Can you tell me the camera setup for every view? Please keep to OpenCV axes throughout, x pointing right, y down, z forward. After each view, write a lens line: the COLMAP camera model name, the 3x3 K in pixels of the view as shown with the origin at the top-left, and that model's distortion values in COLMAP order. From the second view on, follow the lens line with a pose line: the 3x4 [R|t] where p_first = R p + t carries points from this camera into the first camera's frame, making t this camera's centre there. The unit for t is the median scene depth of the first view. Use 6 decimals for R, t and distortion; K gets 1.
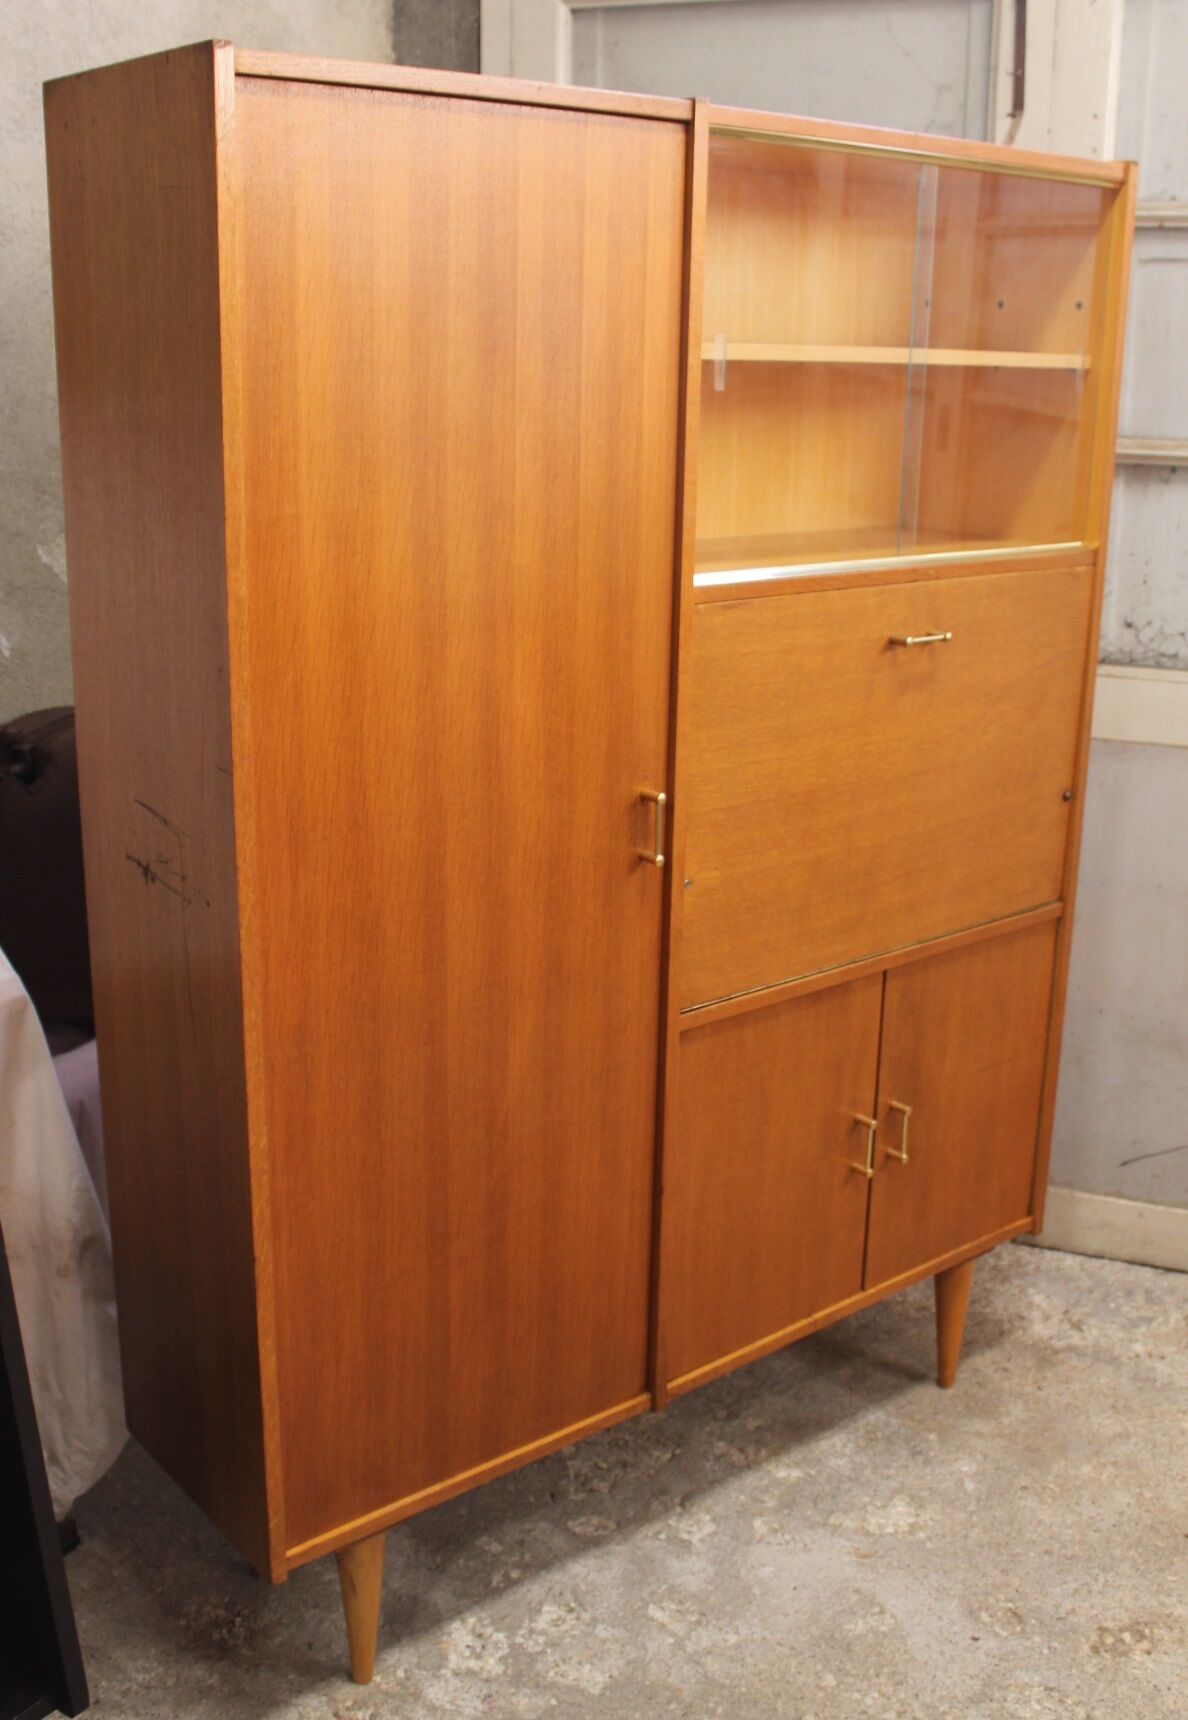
lens RADIAL K [[1809.2, 0, 594.0], [0, 1809.2, 860.0], [0, 0, 1]] dist [-0.153874, 0.174187]
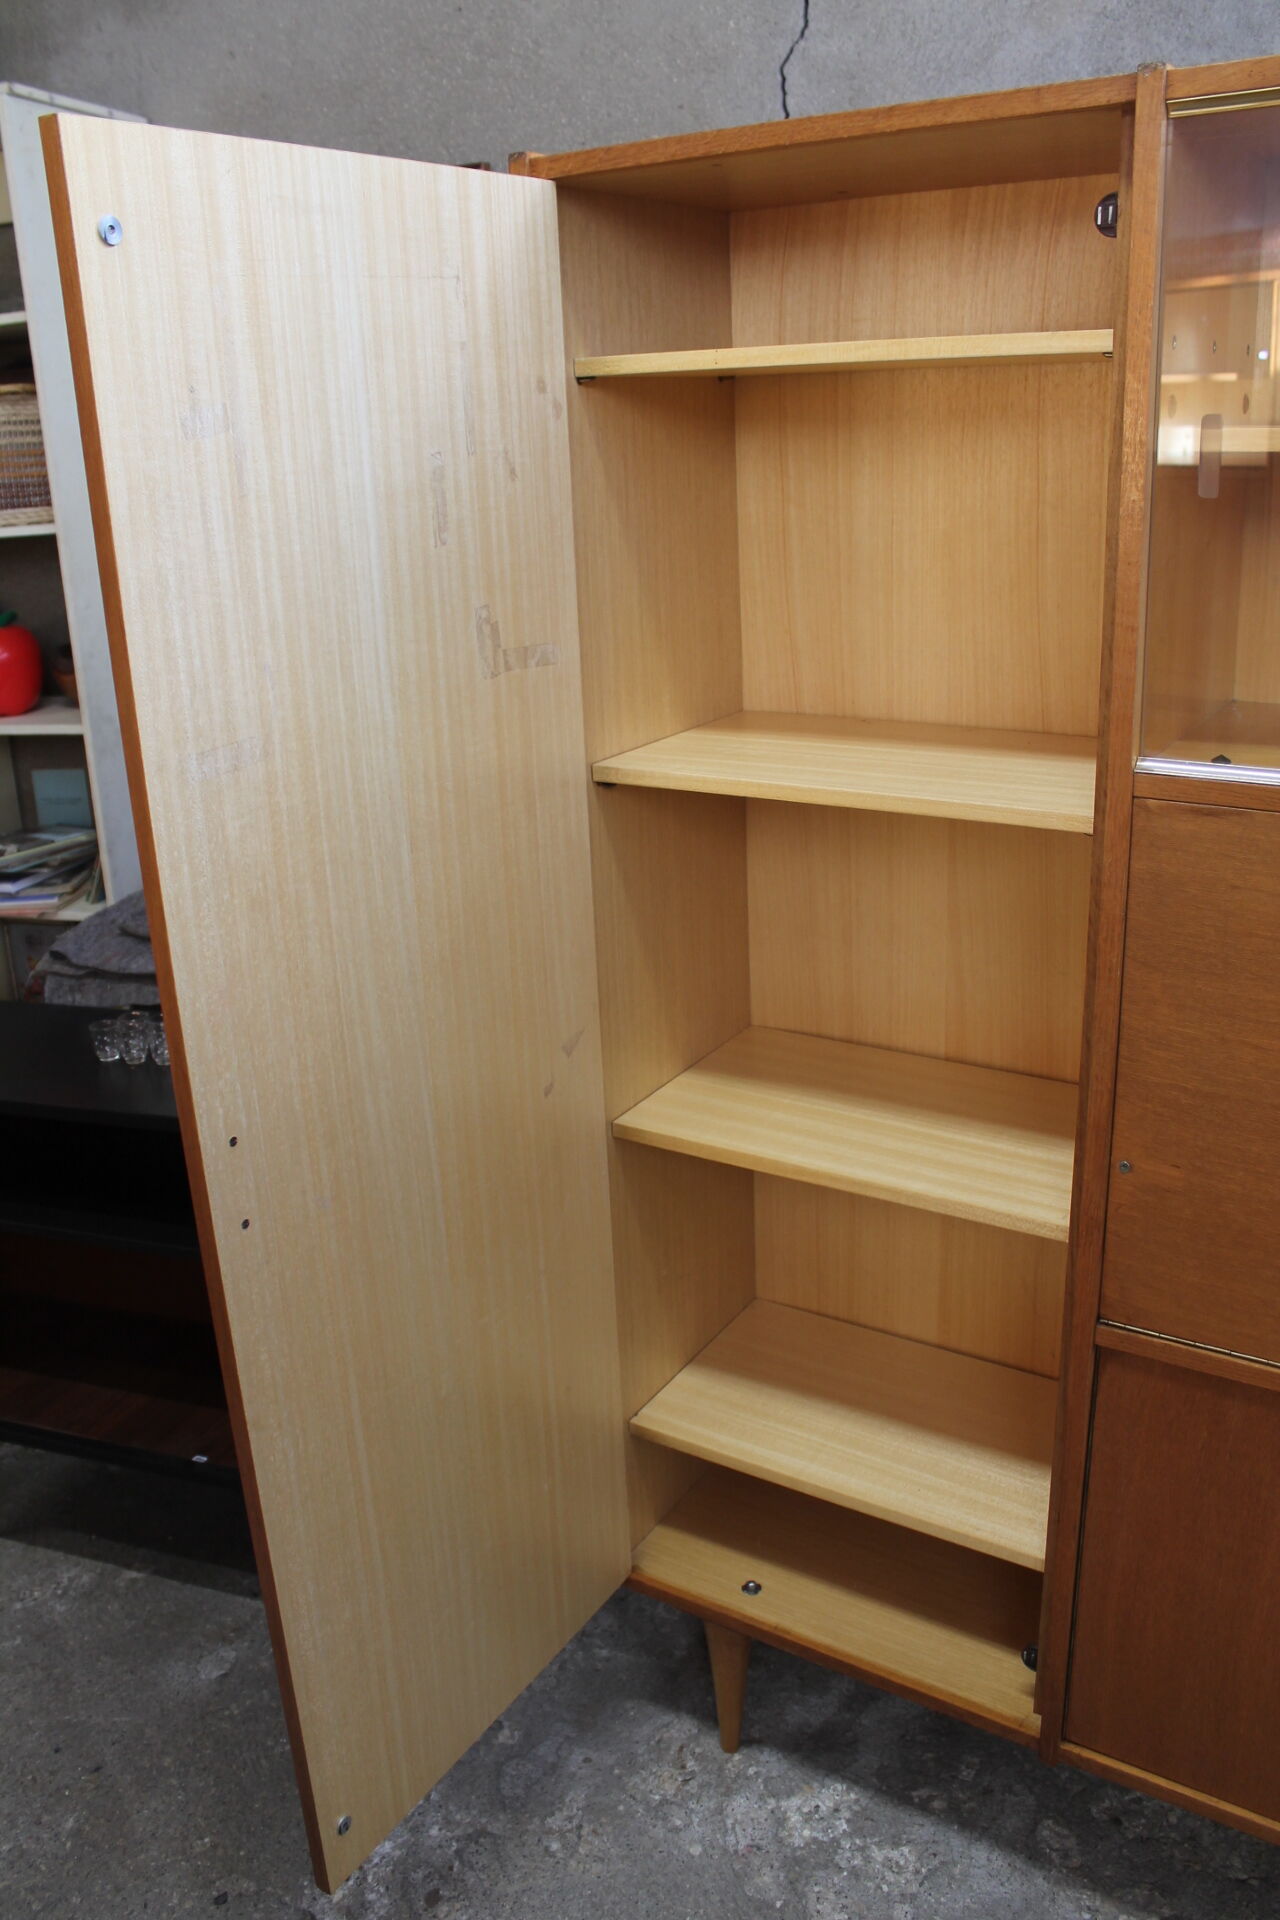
lens RADIAL K [[1587.2, 0, 636.4], [0, 1587.2, 963.3], [0, 0, 1]] dist [-0.169563, 0.140998]
pose [[0.316533, 0.286619, -0.904244, 0.569665], [-0.224647, 0.948791, 0.222102, -0.171266], [0.921597, 0.132833, 0.364711, 0.595667]]
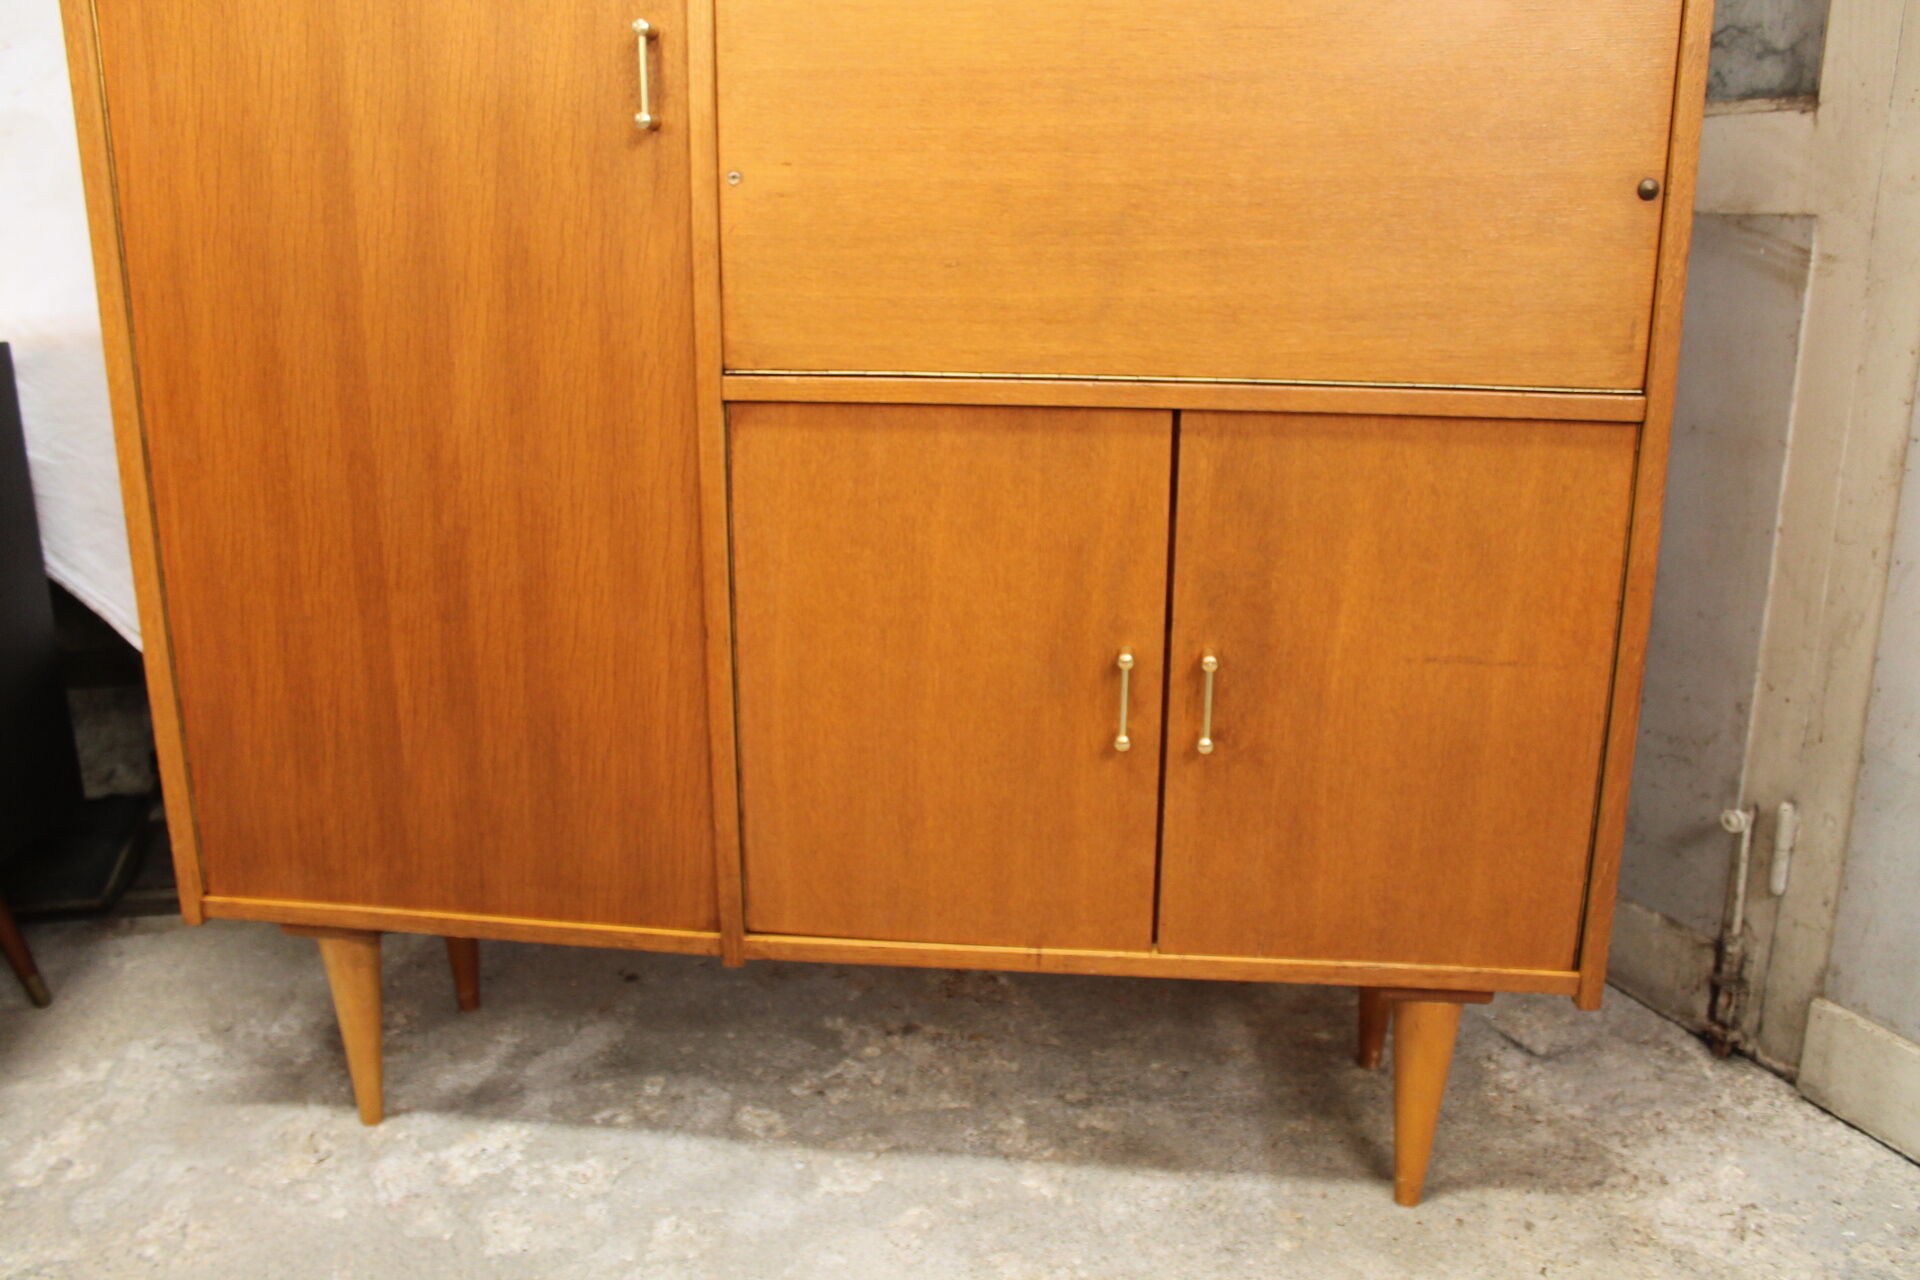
lens RADIAL K [[1587.2, 0, 959.6], [0, 1587.2, 629.6], [0, 0, 1]] dist [-0.169563, 0.140998]
pose [[0.700120, 0.175702, -0.692070, 0.586199], [-0.195220, 0.979424, 0.051164, 0.142335], [0.686820, 0.099285, 0.720015, 0.672971]]
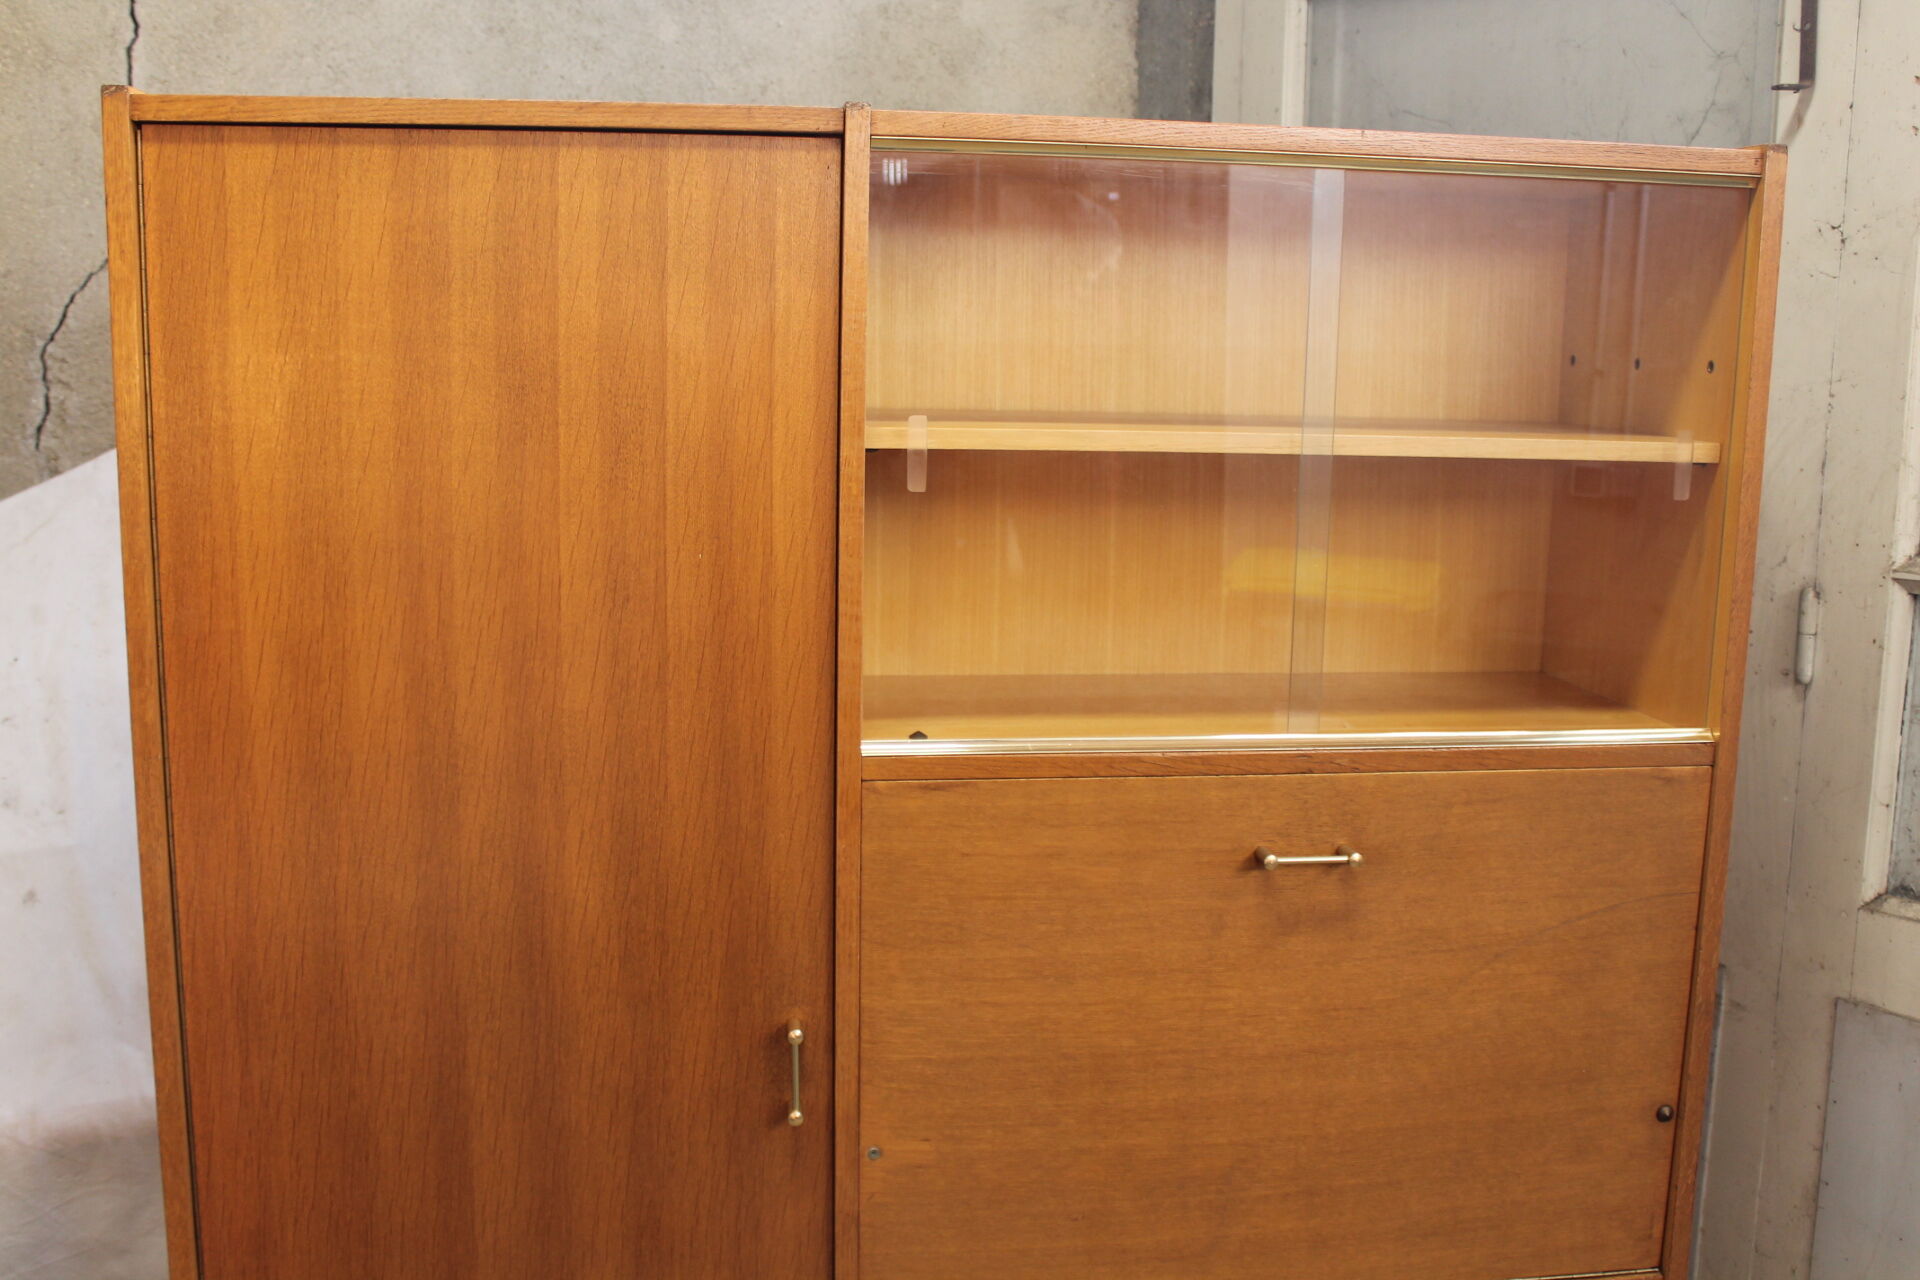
lens RADIAL K [[1870.8, 0, 960.0], [0, 1870.8, 640.0], [0, 0, 1]] dist [-0.155034, 0.183538]
pose [[0.853059, 0.084395, -0.514944, 0.469322], [-0.150775, 0.984607, -0.088405, -0.135992], [0.499556, 0.153056, 0.852653, 0.364990]]
